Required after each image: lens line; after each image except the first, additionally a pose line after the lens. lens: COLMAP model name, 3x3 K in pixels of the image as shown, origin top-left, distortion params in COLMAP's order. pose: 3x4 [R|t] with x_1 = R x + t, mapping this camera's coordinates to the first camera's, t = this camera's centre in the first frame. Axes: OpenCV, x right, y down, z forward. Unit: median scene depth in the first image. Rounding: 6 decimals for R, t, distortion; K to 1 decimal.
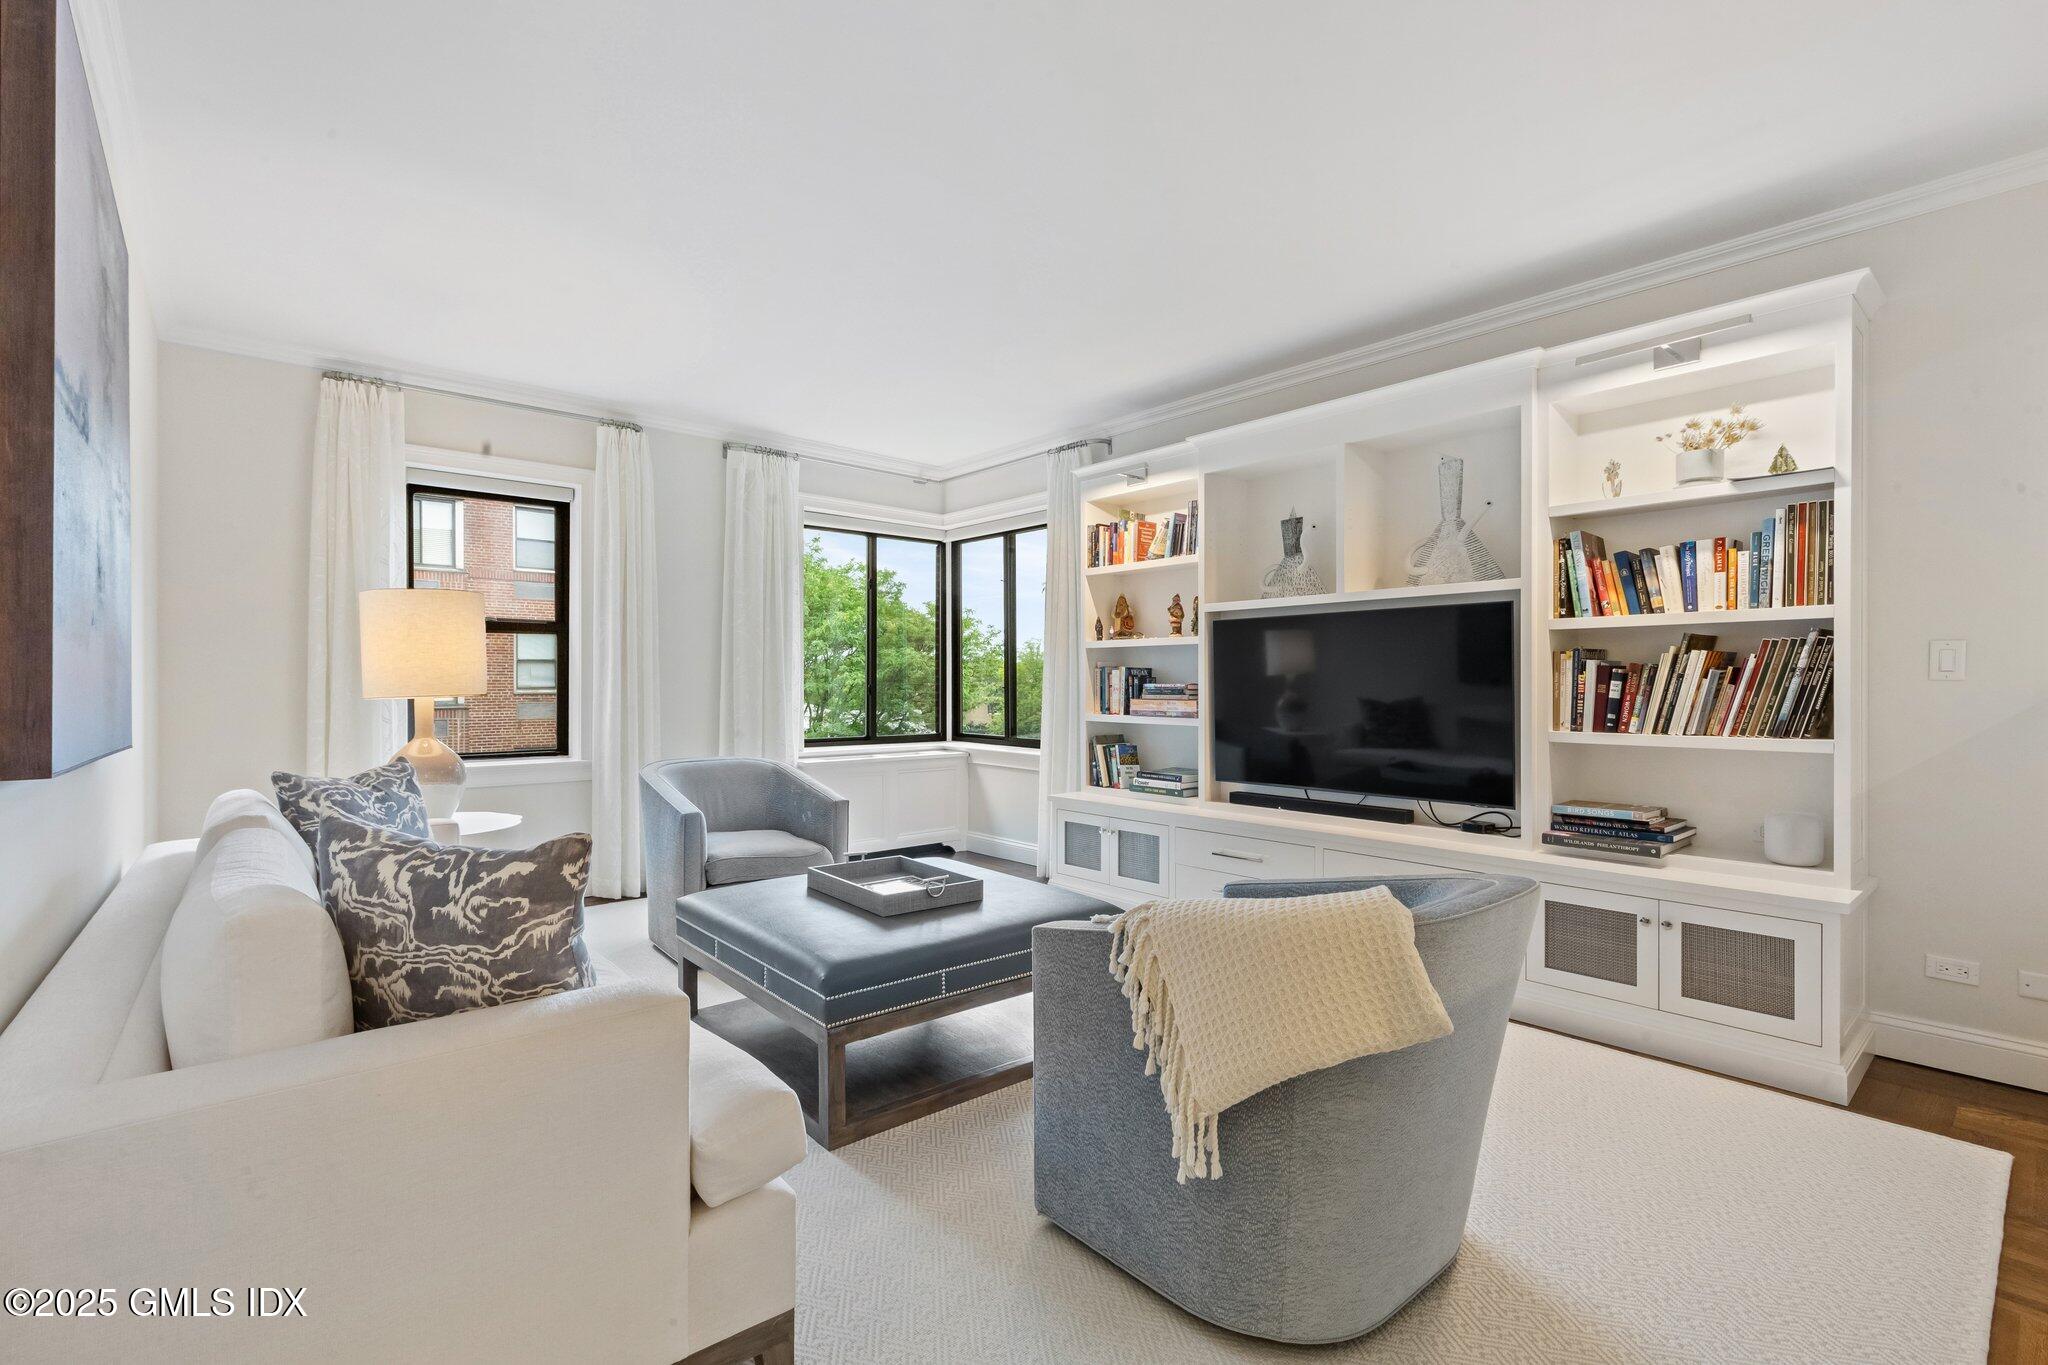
lens RADIAL K [[917.8, 0, 1014.9], [0, 917.8, 681.7], [0, 0, 1]] dist [0.004440, -0.001639]
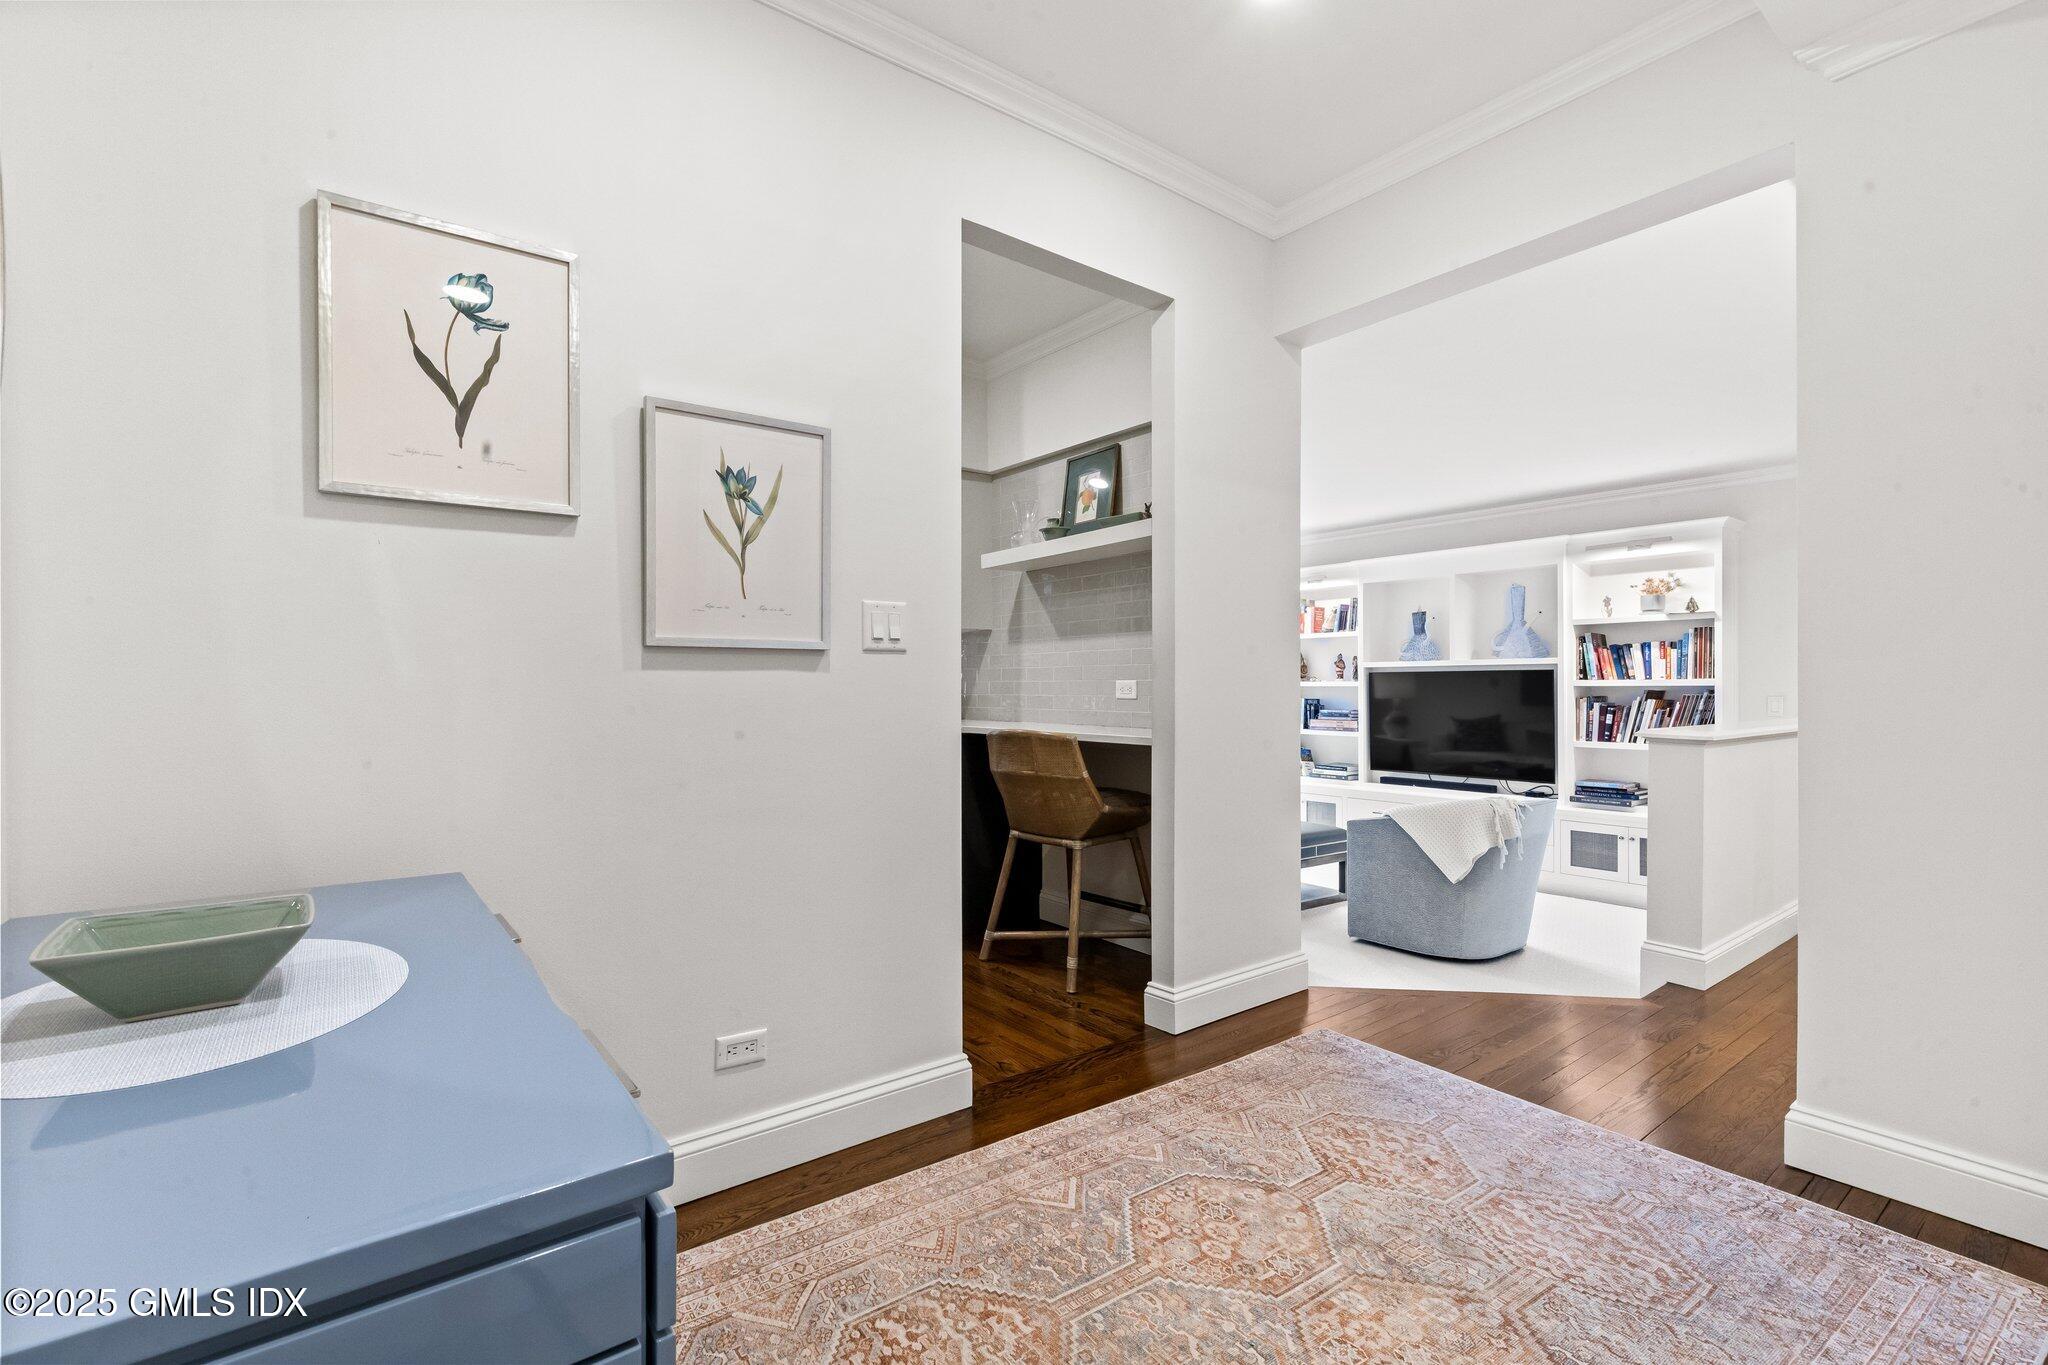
lens RADIAL K [[917.8, 0, 1014.6], [0, 917.8, 683.5], [0, 0, 1]] dist [0.004440, -0.001639]
pose [[0.998725, -0.000017, -0.050489, -0.345666], [-0.000182, 0.999992, -0.003929, -0.042140], [0.050489, 0.003933, 0.998717, -0.696854]]
